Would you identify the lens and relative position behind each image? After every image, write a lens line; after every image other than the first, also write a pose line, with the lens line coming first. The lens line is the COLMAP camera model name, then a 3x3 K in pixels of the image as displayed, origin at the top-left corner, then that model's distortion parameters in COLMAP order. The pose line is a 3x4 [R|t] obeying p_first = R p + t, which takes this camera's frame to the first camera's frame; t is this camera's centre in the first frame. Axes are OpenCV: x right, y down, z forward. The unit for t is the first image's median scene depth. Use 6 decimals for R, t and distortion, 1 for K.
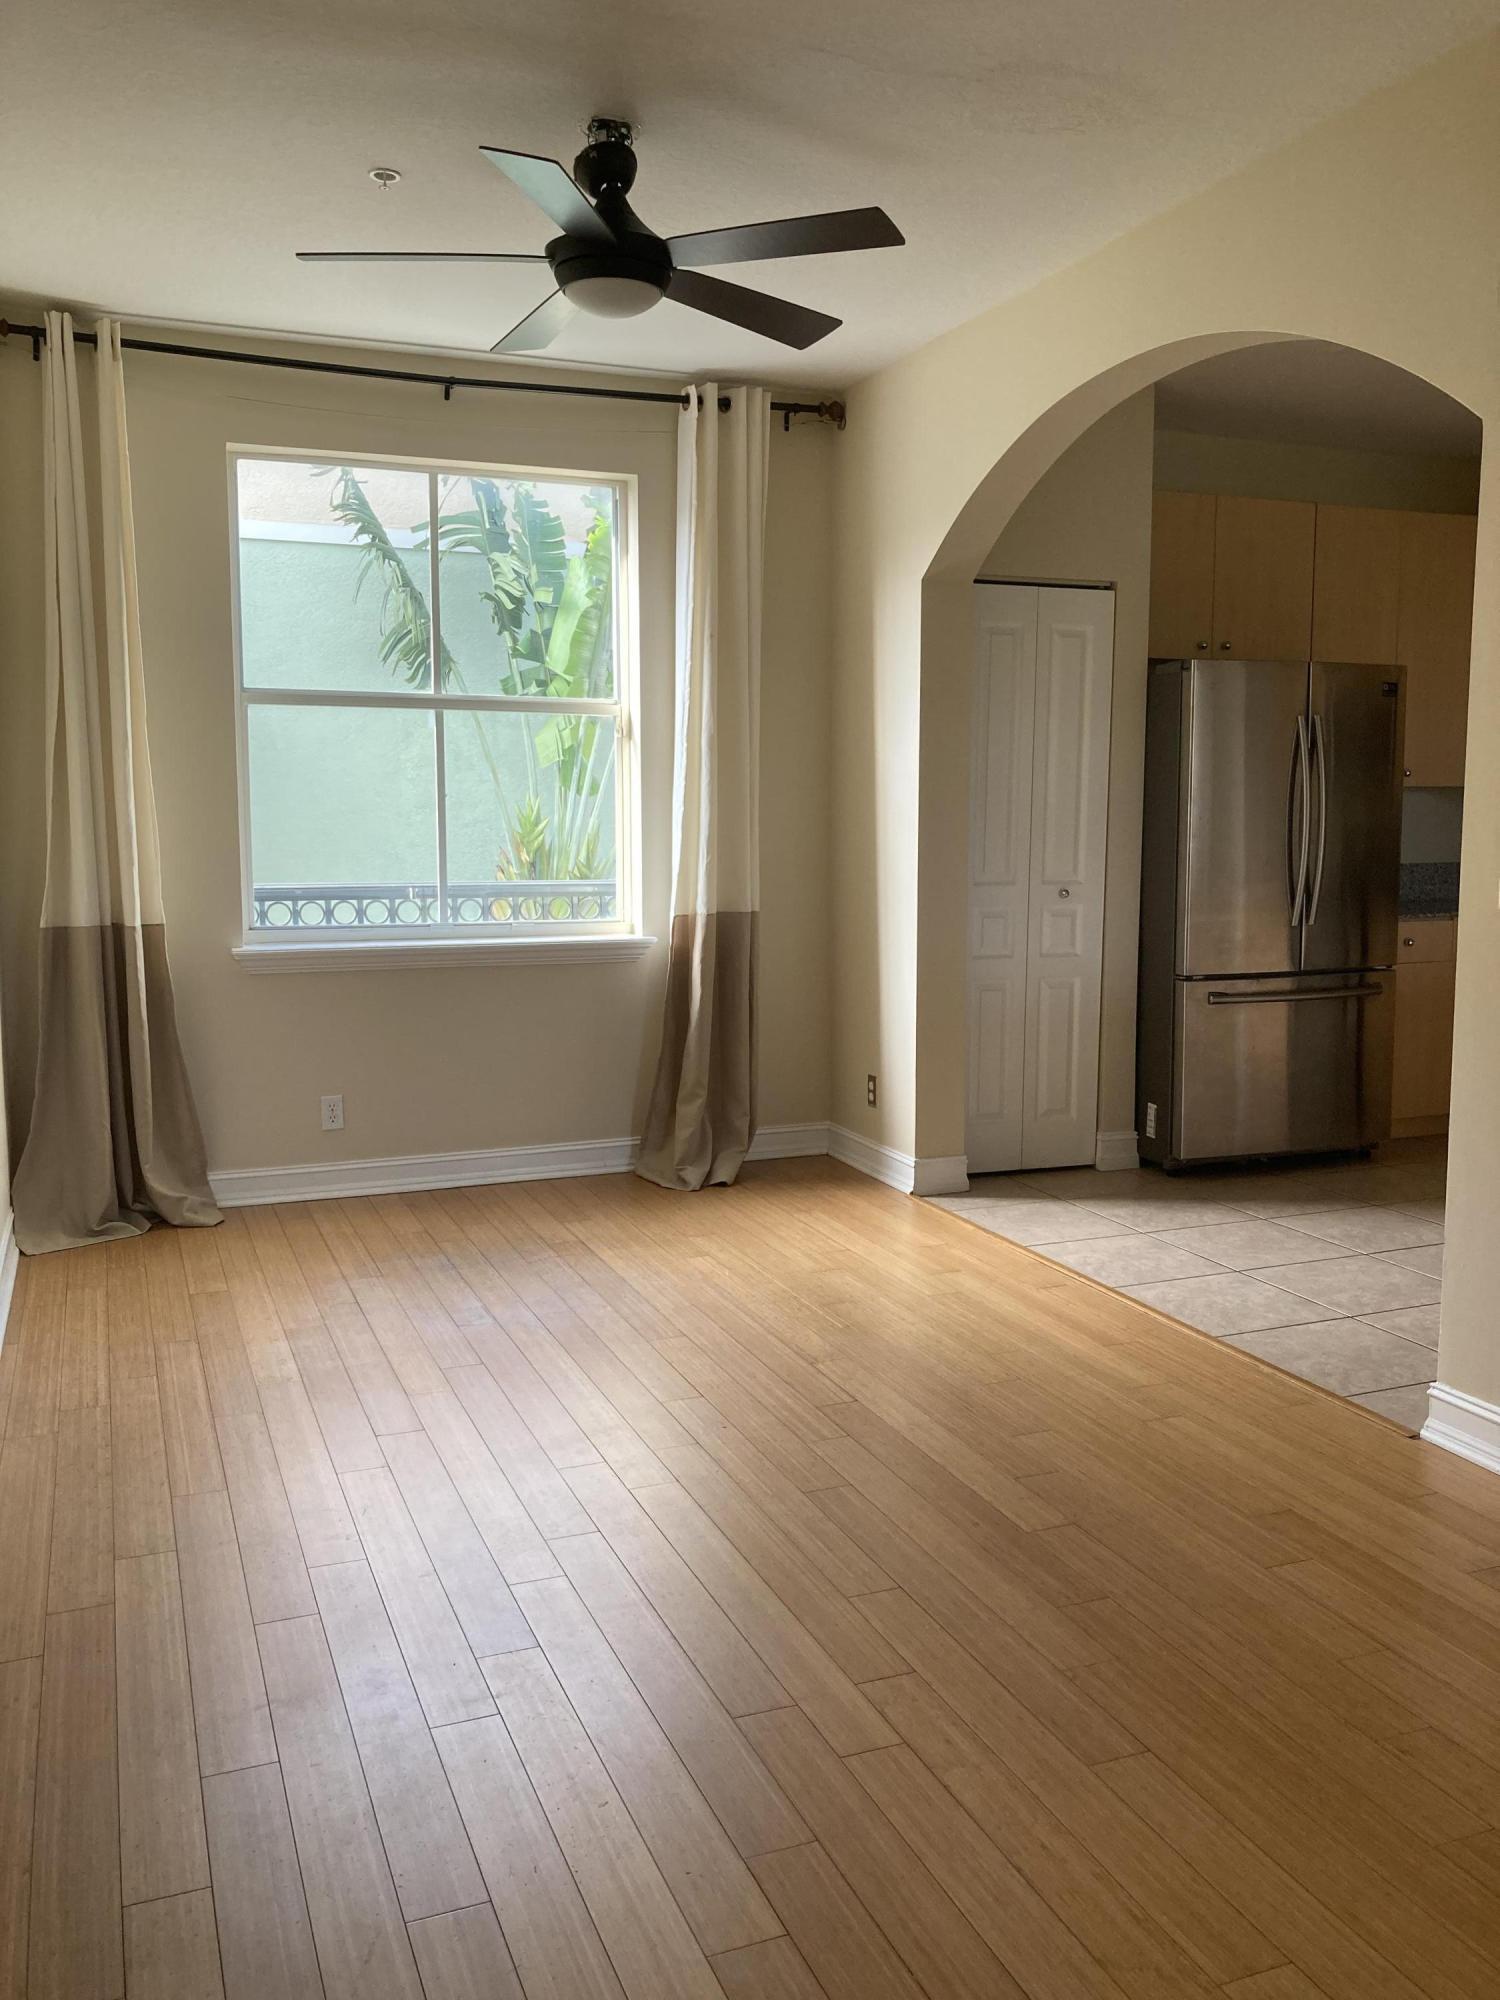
lens RADIAL K [[1635.1, 0, 750.0], [0, 1635.1, 1000.0], [0, 0, 1]] dist [0.175464, -0.403535]
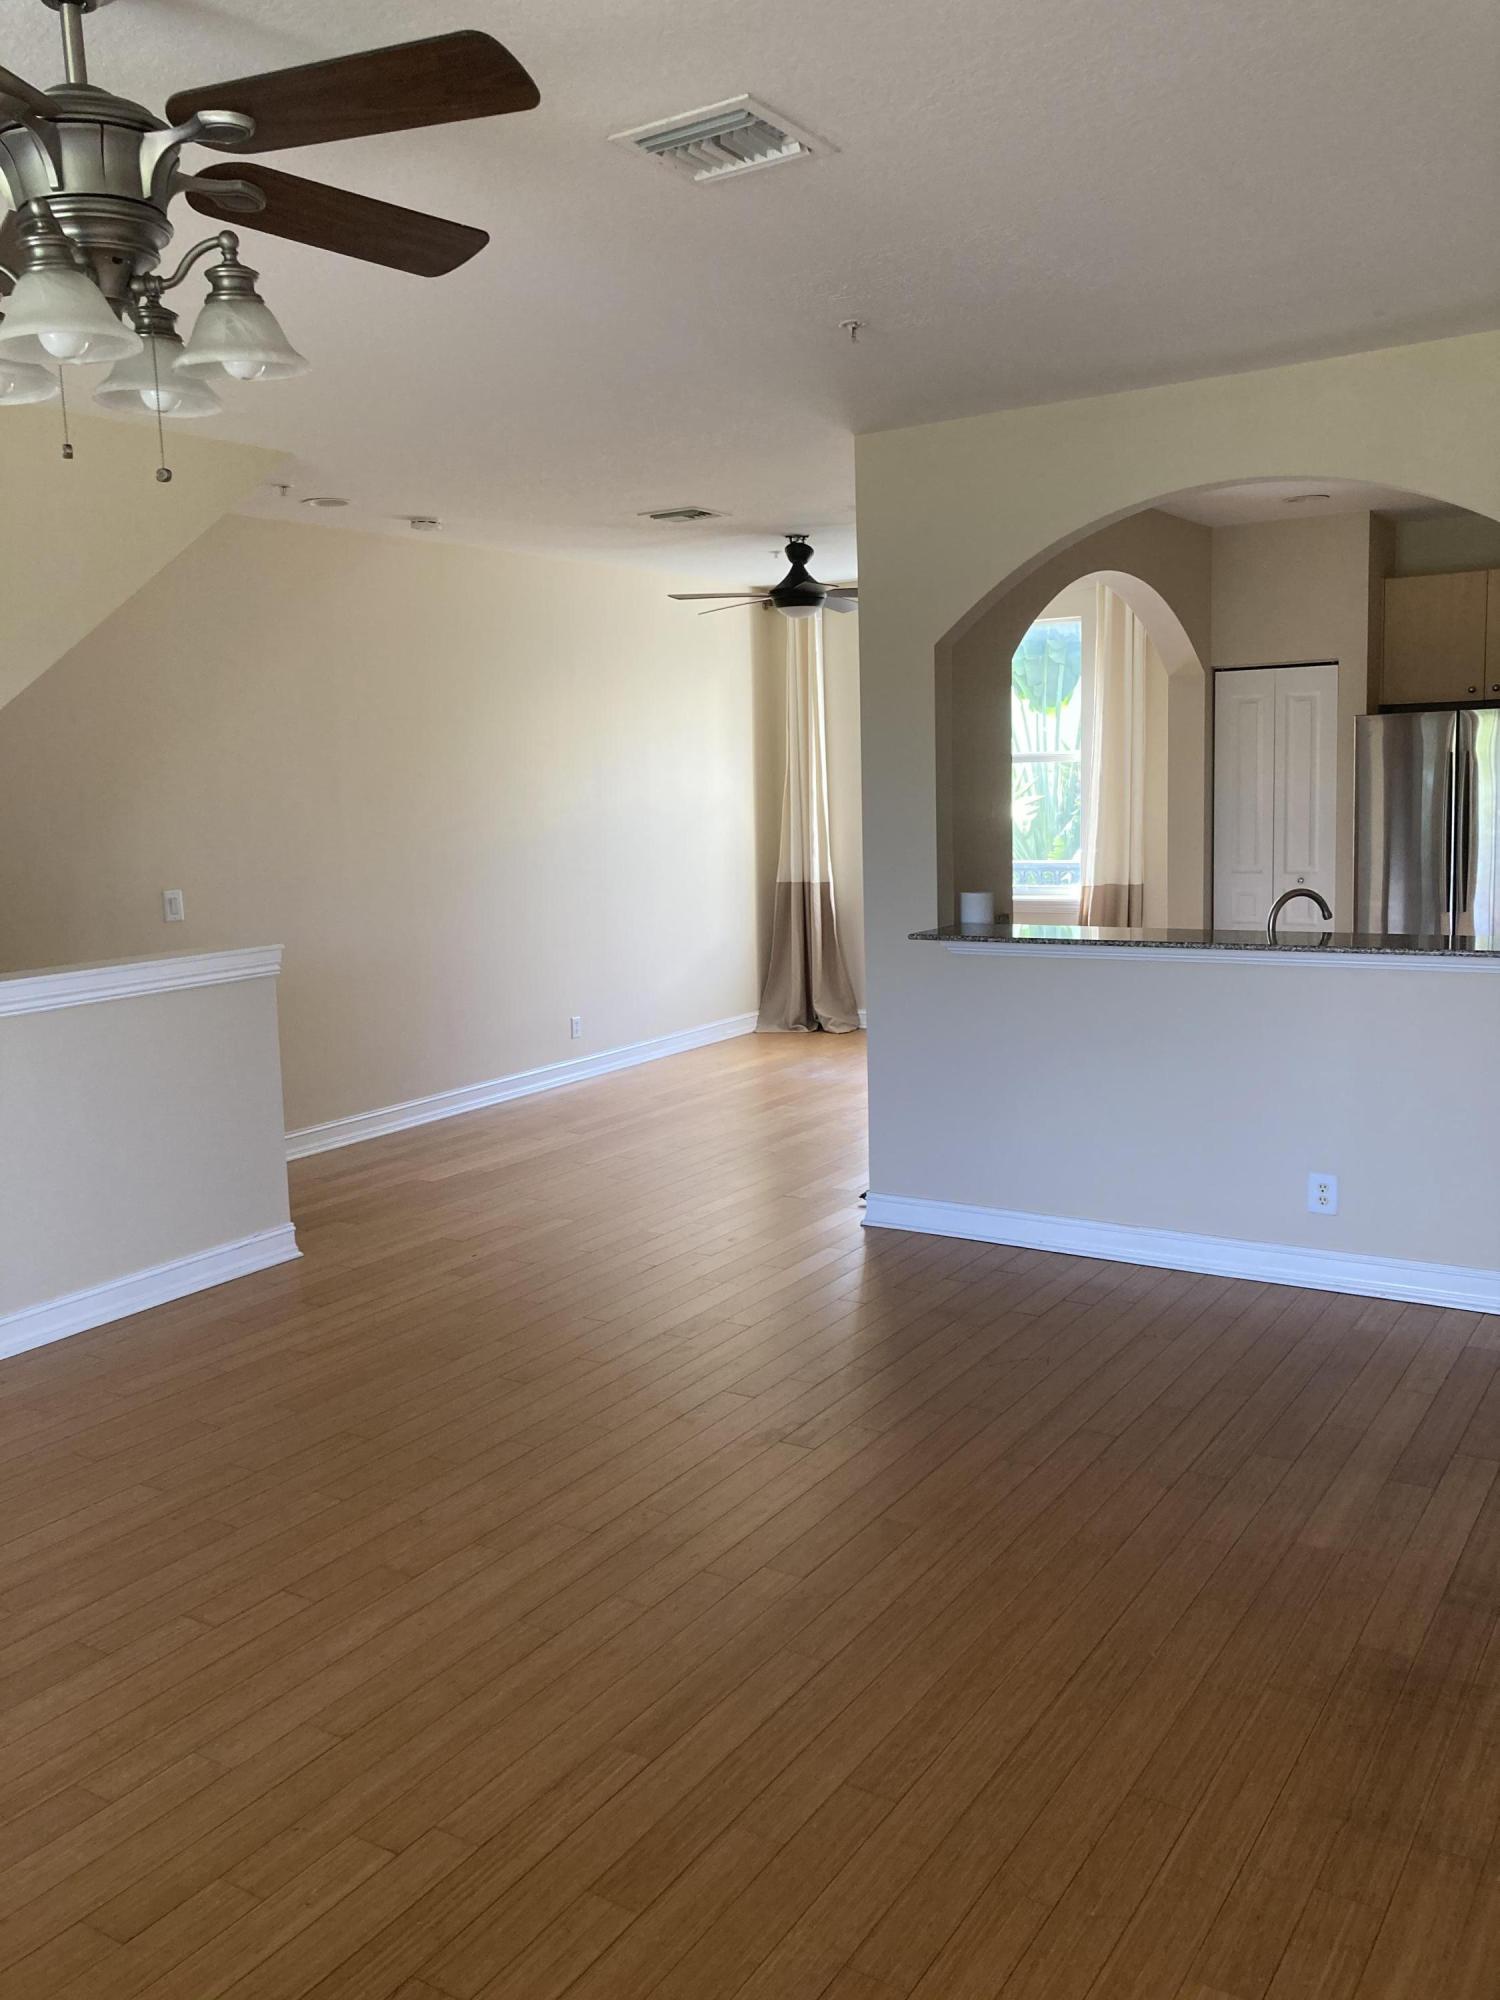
lens RADIAL K [[1611.1, 0, 744.7], [0, 1611.1, 1029.8], [0, 0, 1]] dist [0.122225, -0.374884]
pose [[0.589221, 0.110660, -0.800358, 1.080844], [-0.056585, 0.993796, 0.095747, -0.045345], [0.805988, -0.011128, 0.591827, -0.225540]]
